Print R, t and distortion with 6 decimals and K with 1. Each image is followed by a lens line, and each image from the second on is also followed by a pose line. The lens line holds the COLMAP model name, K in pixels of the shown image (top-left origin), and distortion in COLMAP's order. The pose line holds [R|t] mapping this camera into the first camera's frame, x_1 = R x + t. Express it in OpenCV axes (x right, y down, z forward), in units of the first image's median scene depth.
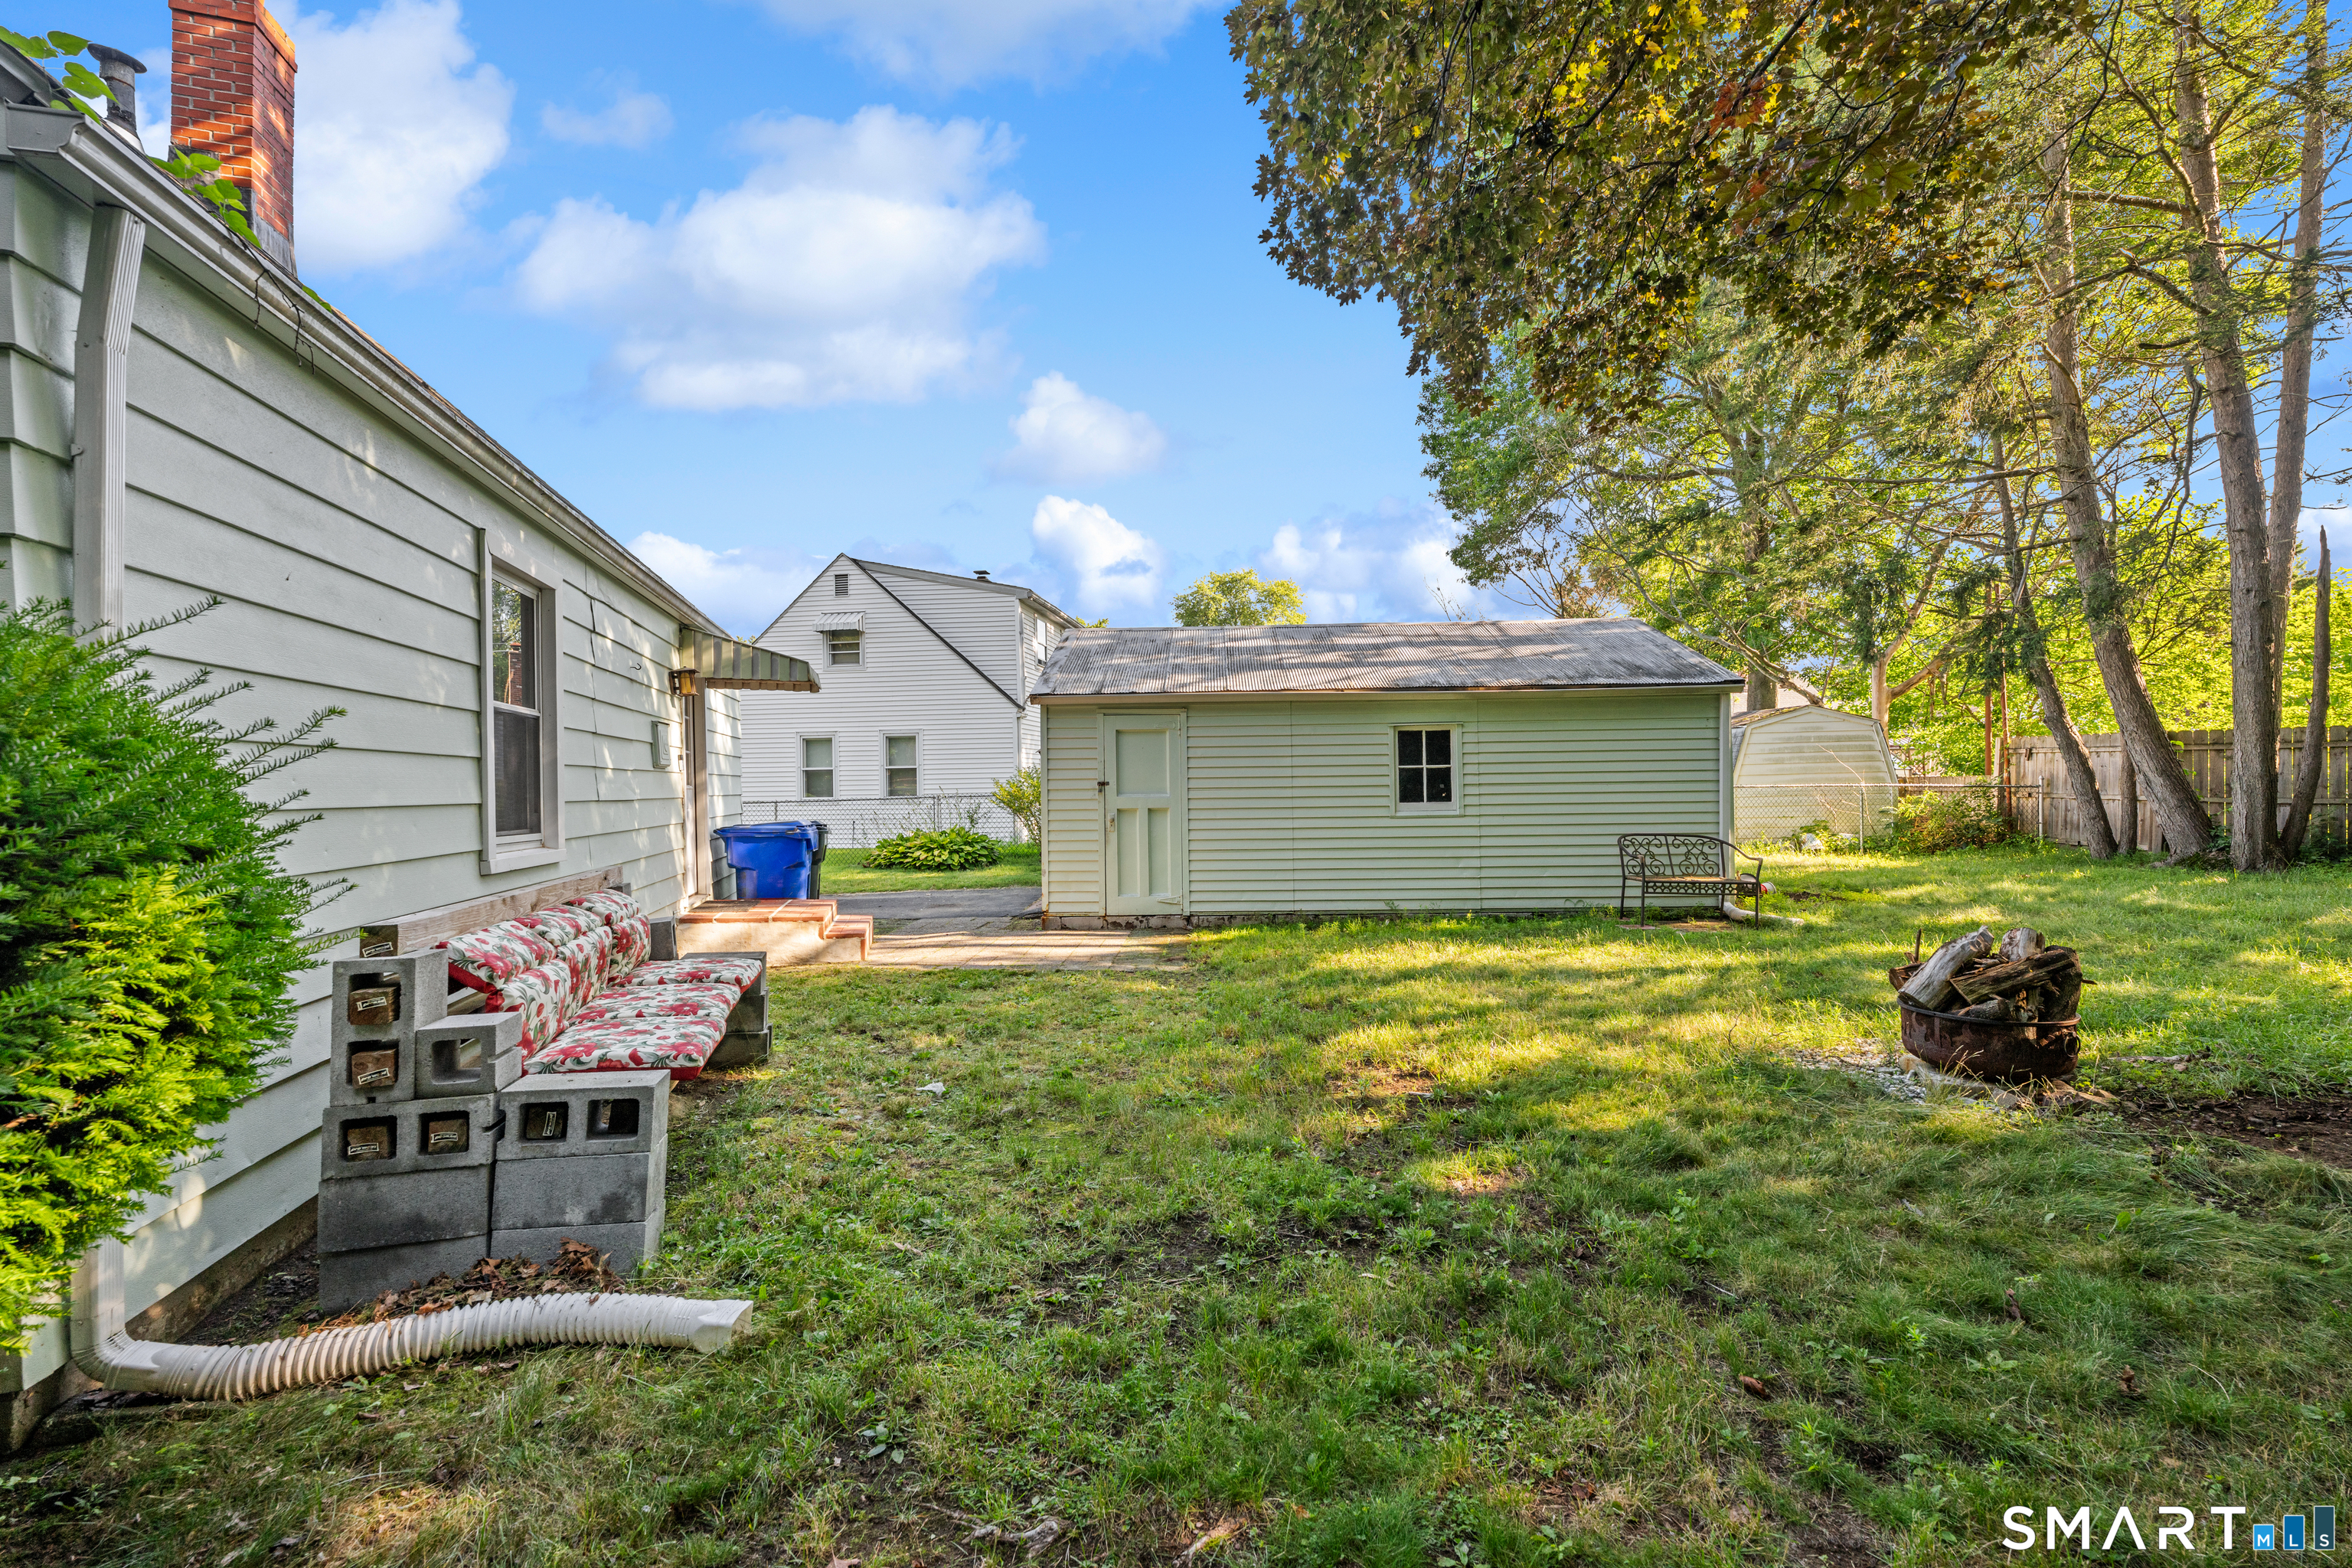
lens RADIAL K [[967.1, 0, 1159.6], [0, 967.1, 774.7], [0, 0, 1]] dist [-0.002509, 0.000866]
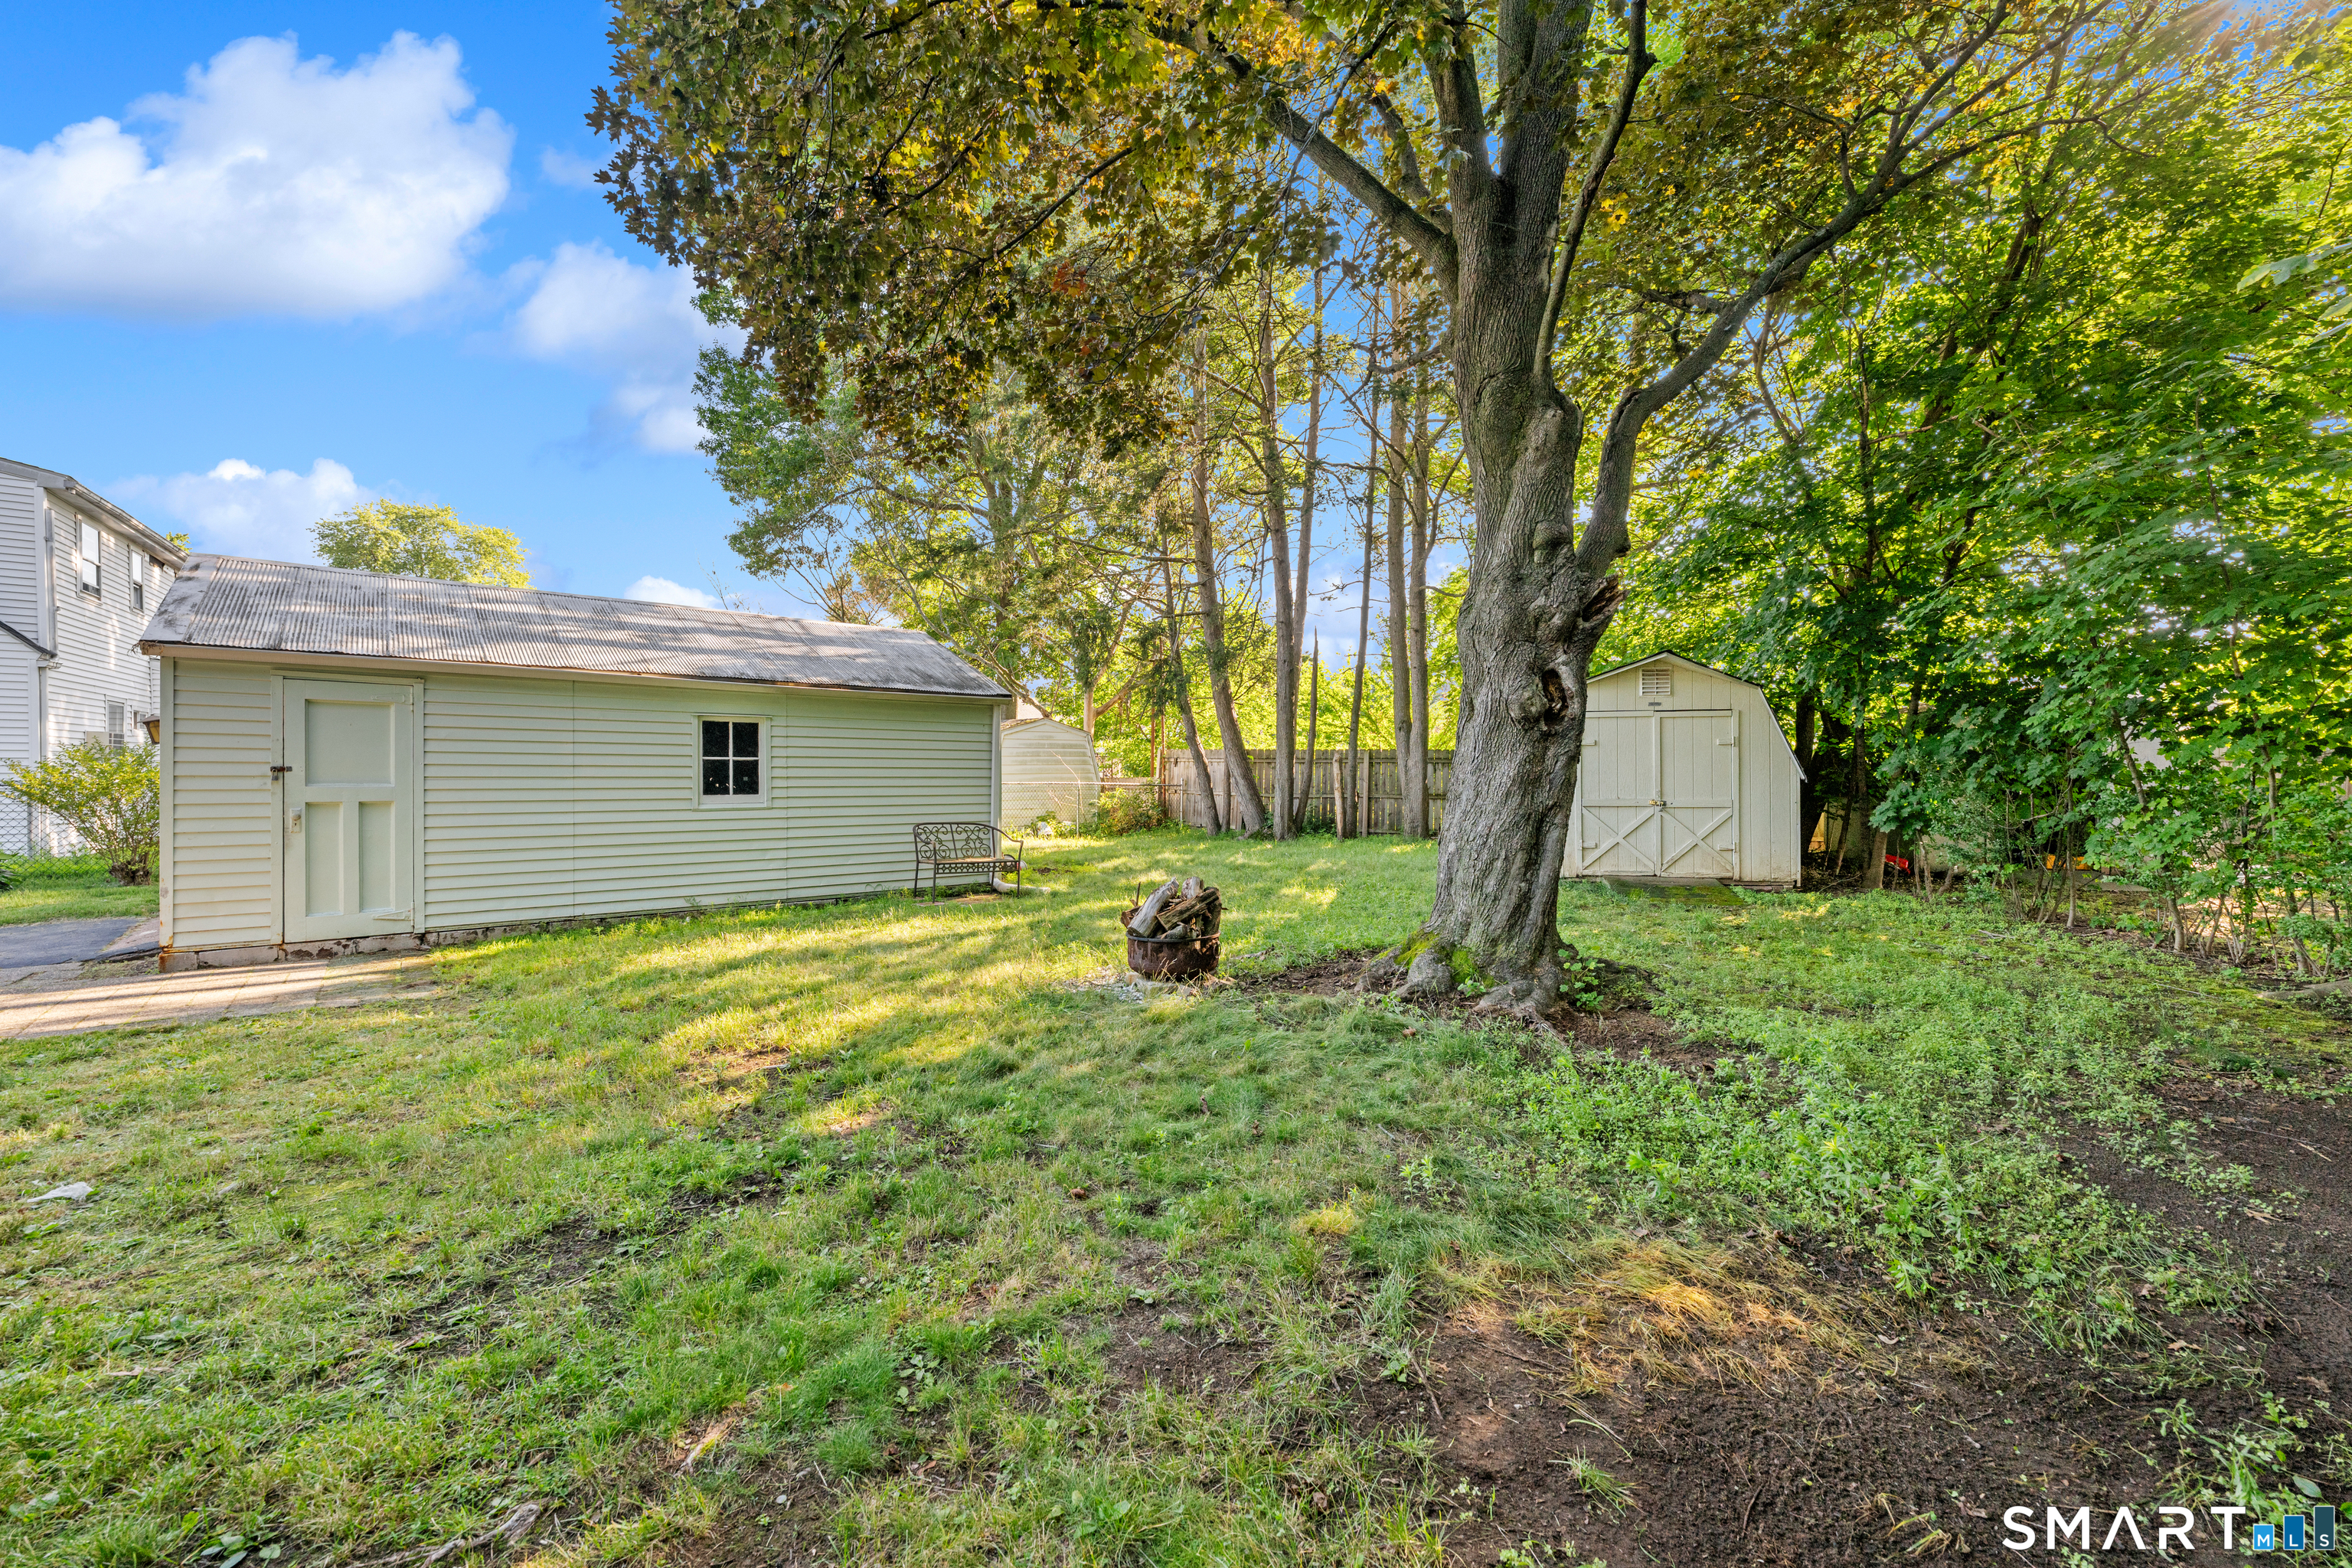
lens RADIAL K [[967.1, 0, 1192.8], [0, 967.1, 779.3], [0, 0, 1]] dist [-0.002509, 0.000866]
pose [[0.722783, 0.013878, 0.690936, -0.087118], [-0.019431, 0.999811, 0.000246, 0.004437], [-0.690802, -0.013603, 0.722916, -0.048747]]
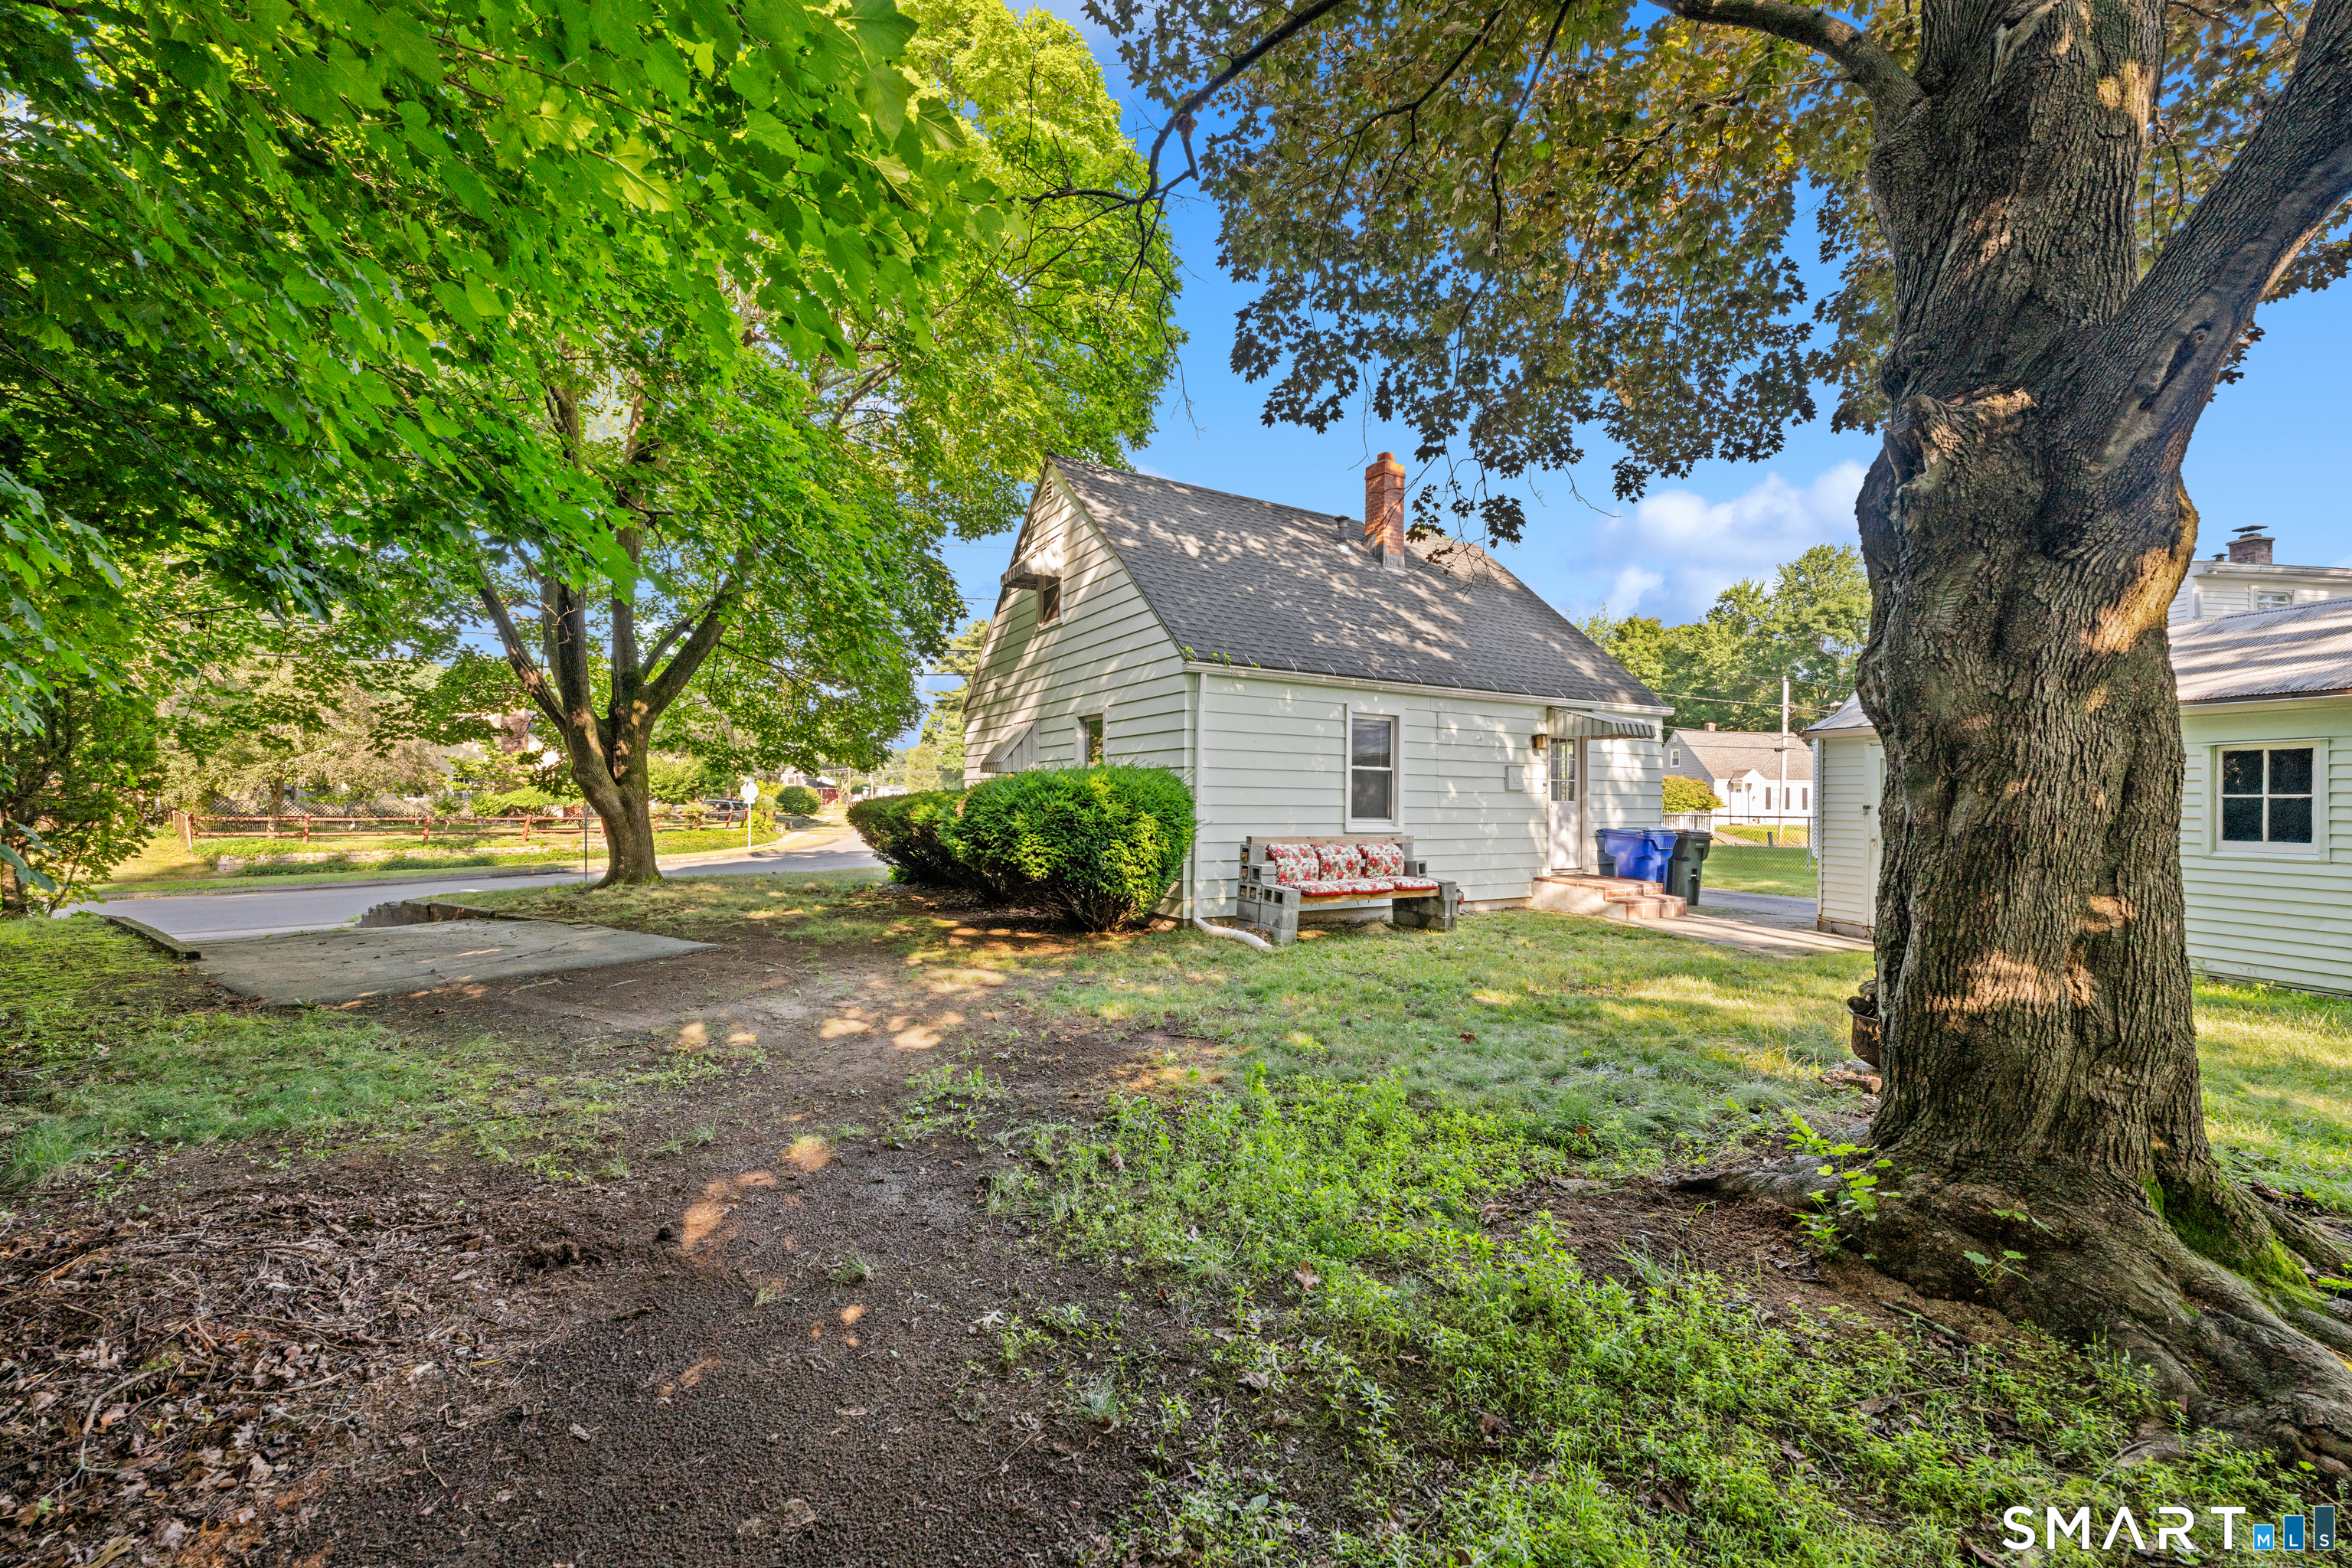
lens RADIAL K [[967.1, 0, 1159.9], [0, 967.1, 796.3], [0, 0, 1]] dist [-0.002509, 0.000866]
pose [[0.234737, 0.016518, -0.971919, 1.095194], [-0.003875, 0.999864, 0.016057, -0.022932], [0.972051, -0.000003, 0.234769, -0.086306]]
